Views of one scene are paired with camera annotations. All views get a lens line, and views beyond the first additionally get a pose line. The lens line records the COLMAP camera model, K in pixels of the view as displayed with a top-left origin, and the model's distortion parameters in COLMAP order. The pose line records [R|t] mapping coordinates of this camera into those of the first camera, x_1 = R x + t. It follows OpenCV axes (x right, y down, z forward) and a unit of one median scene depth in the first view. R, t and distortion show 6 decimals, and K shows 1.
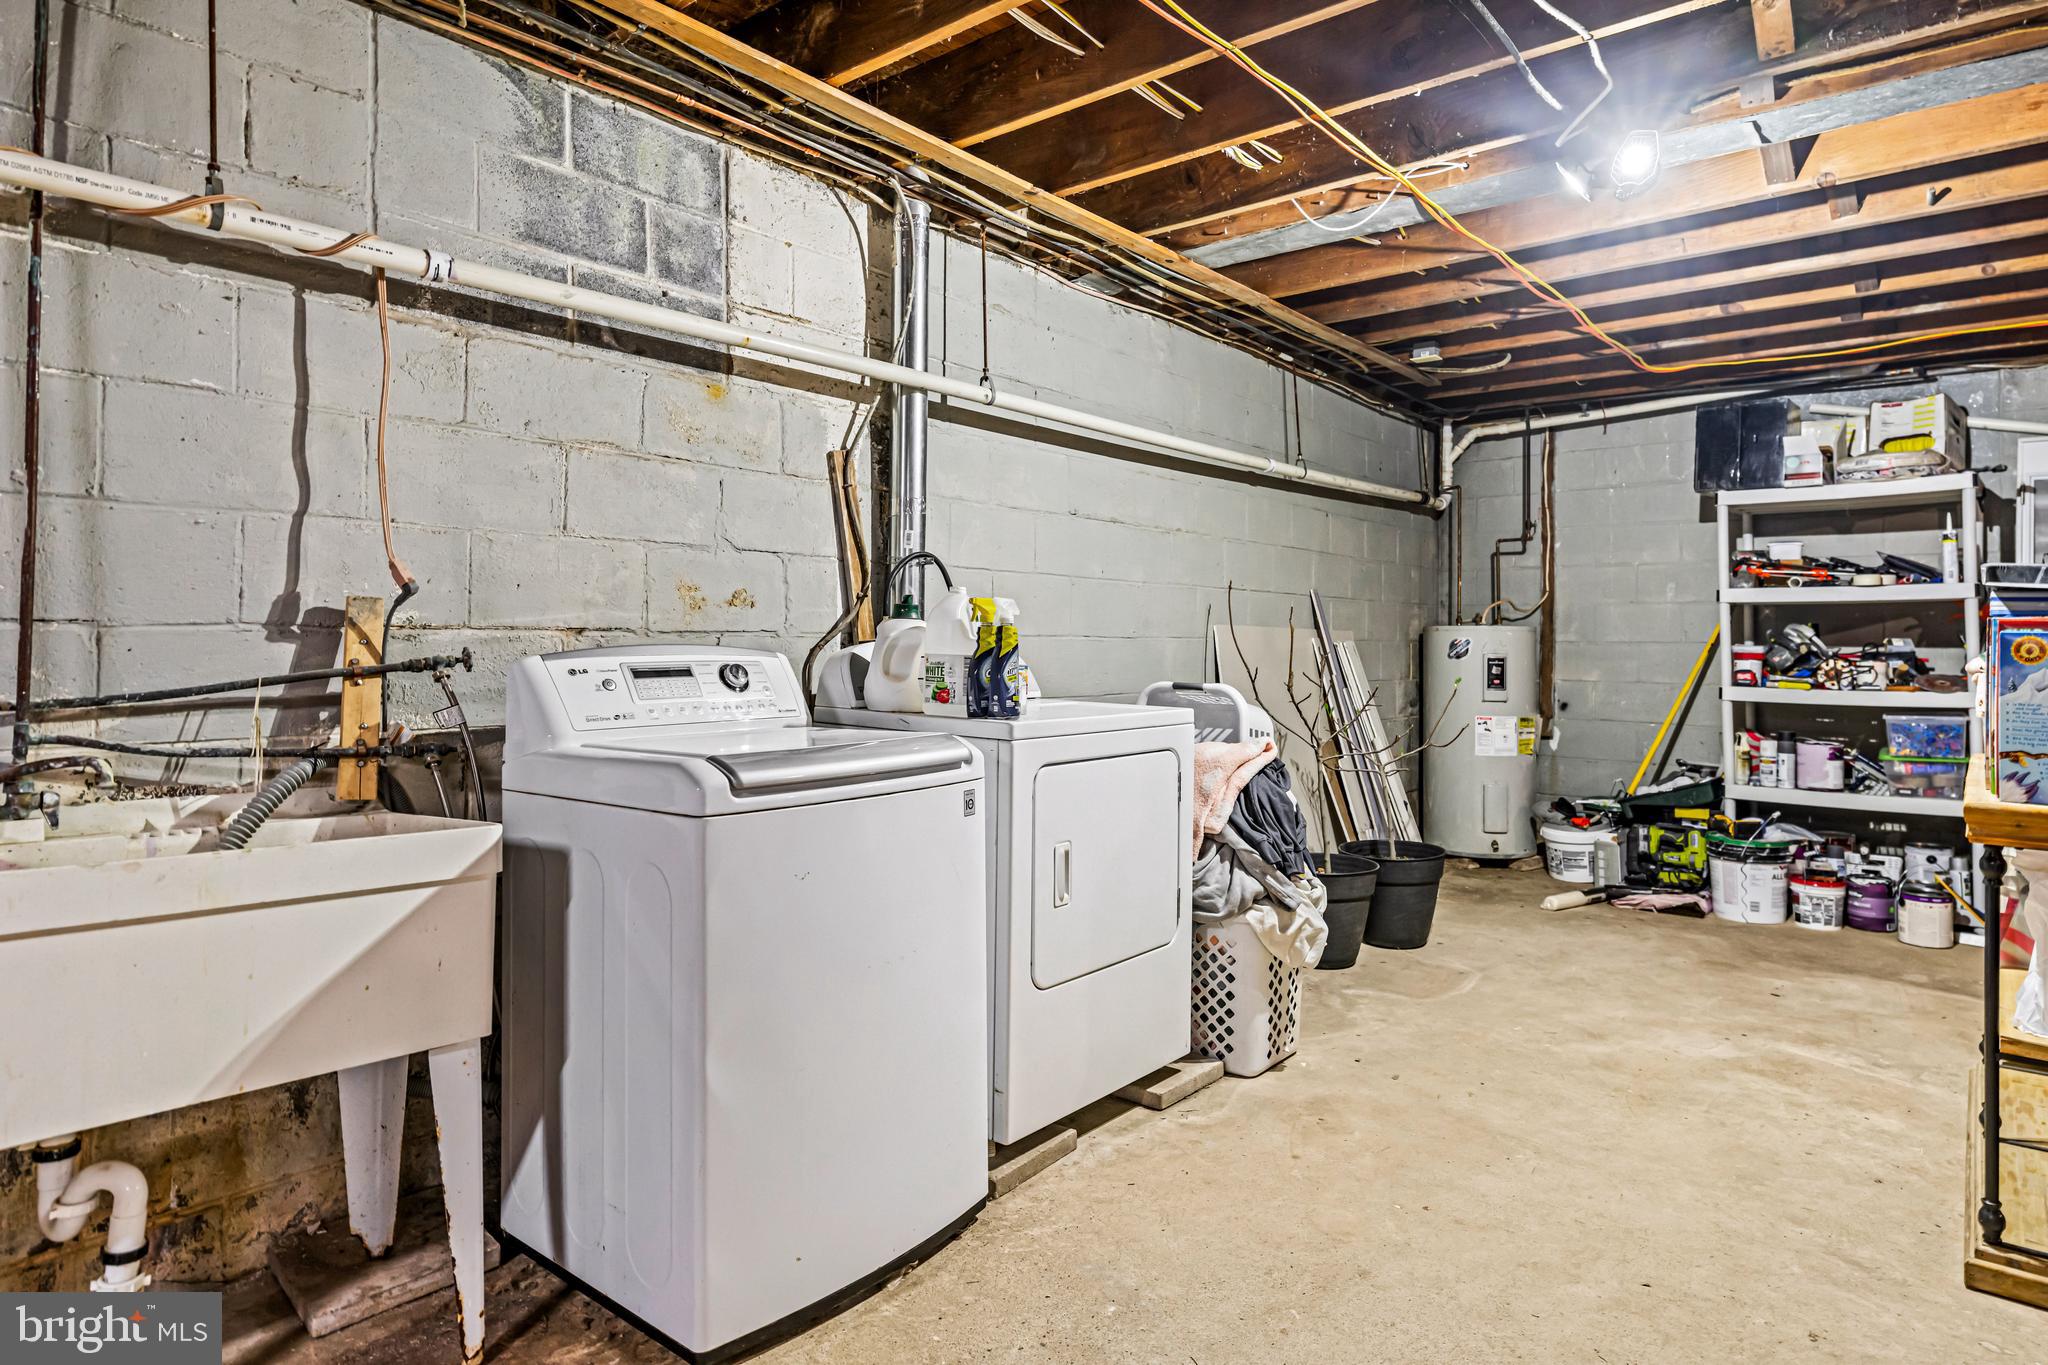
lens RADIAL K [[1167.4, 0, 1020.8], [0, 1167.4, 614.4], [0, 0, 1]] dist [0.003316, -0.000464]
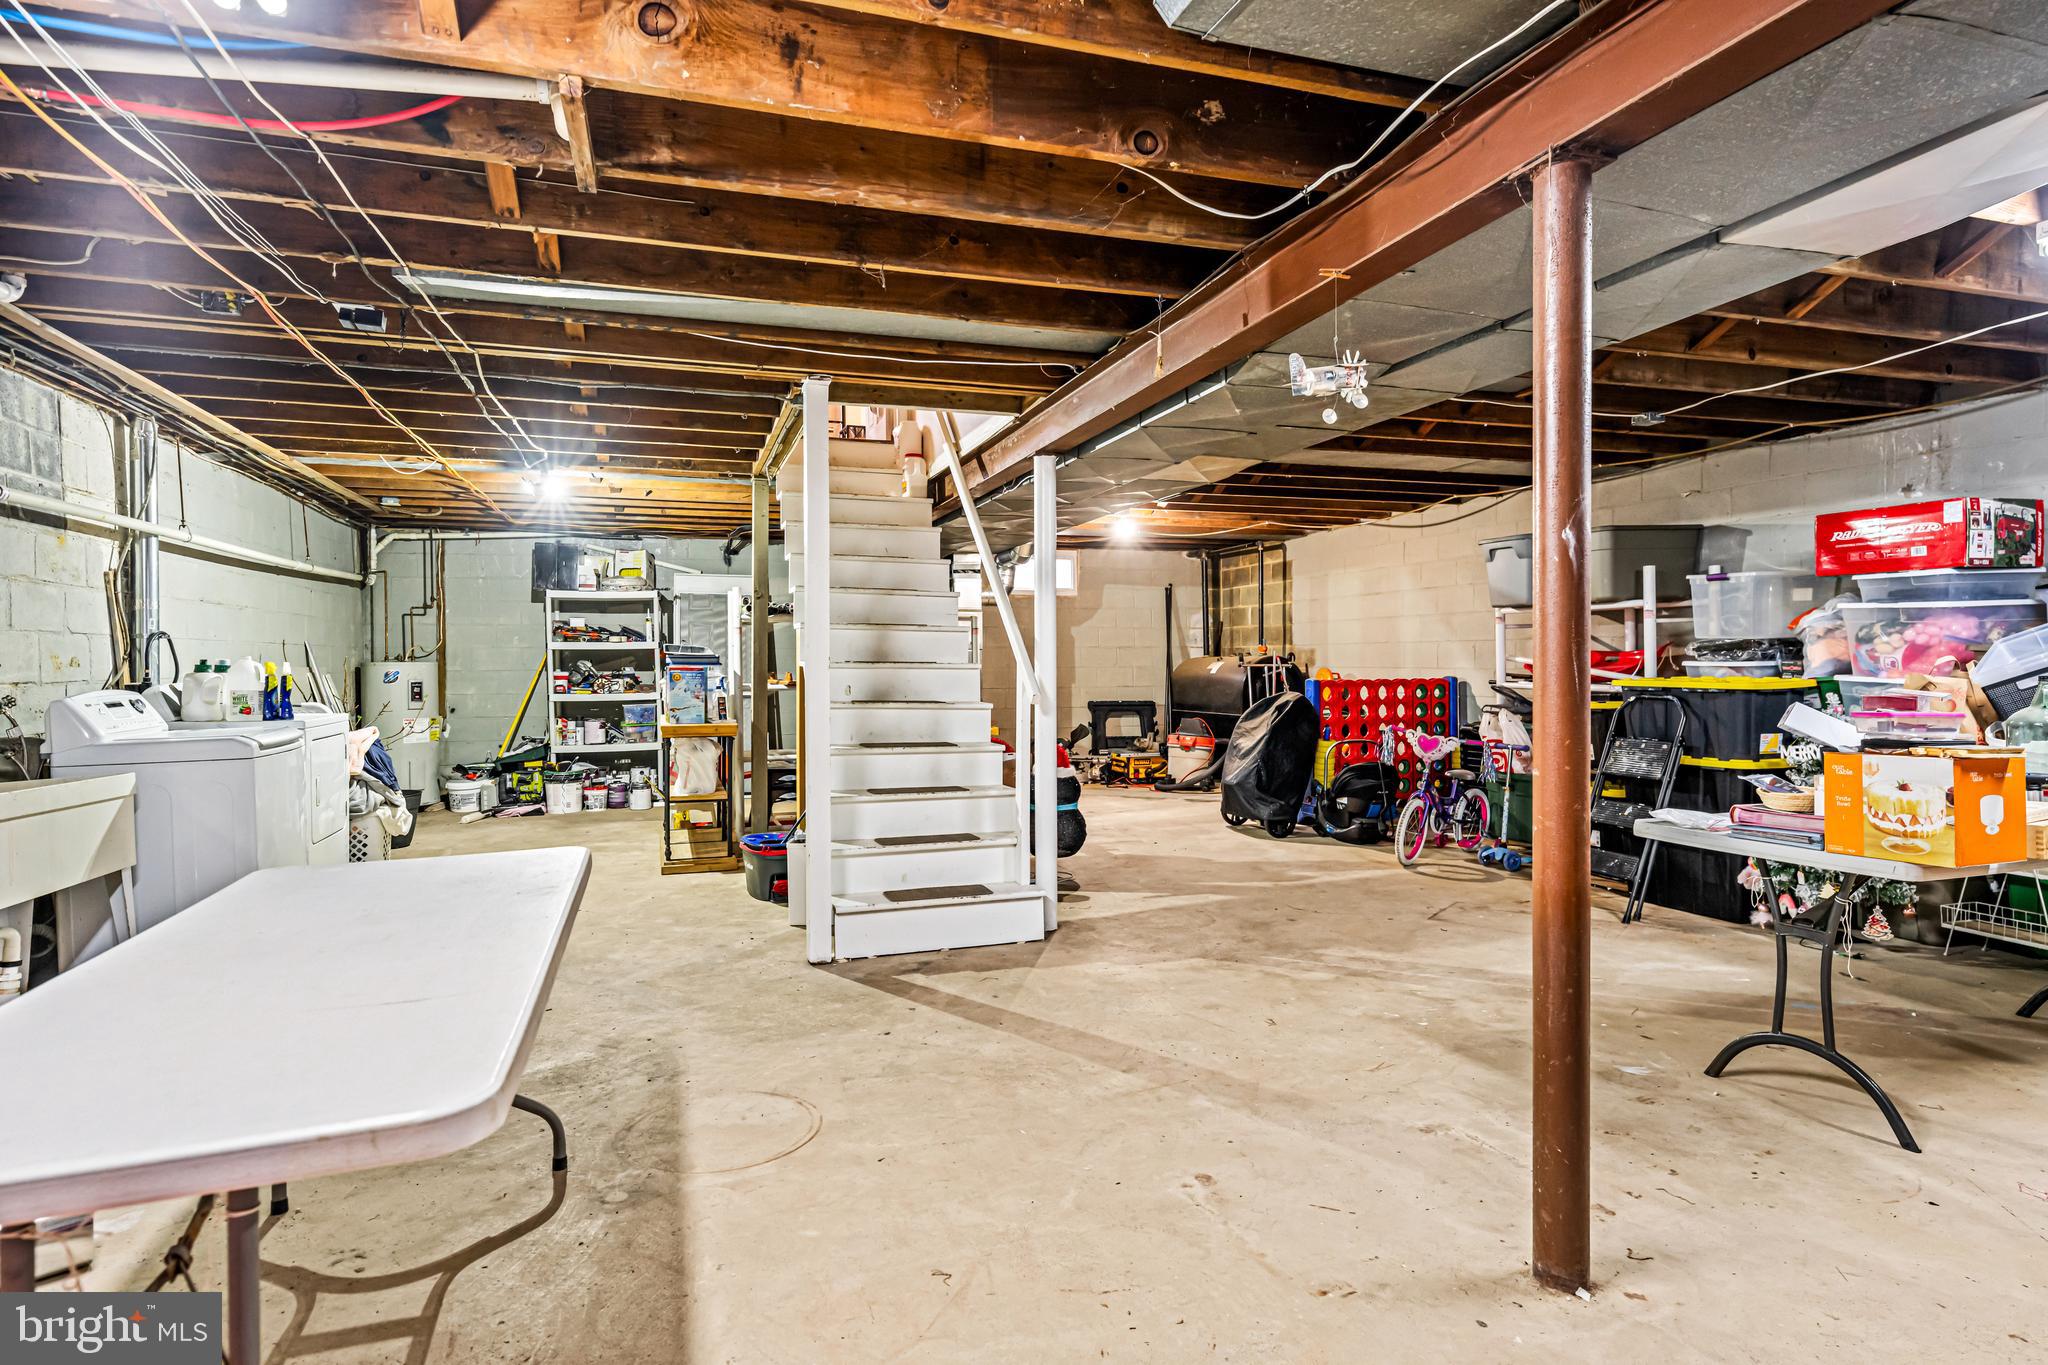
lens RADIAL K [[1093.9, 0, 1021.8], [0, 1093.9, 679.2], [0, 0, 1]] dist [0.003729, -0.001049]
pose [[0.529191, -0.026308, 0.848095, -0.506958], [-0.009114, 0.999285, 0.036685, -0.035017], [-0.848454, -0.027143, 0.528573, -0.594836]]
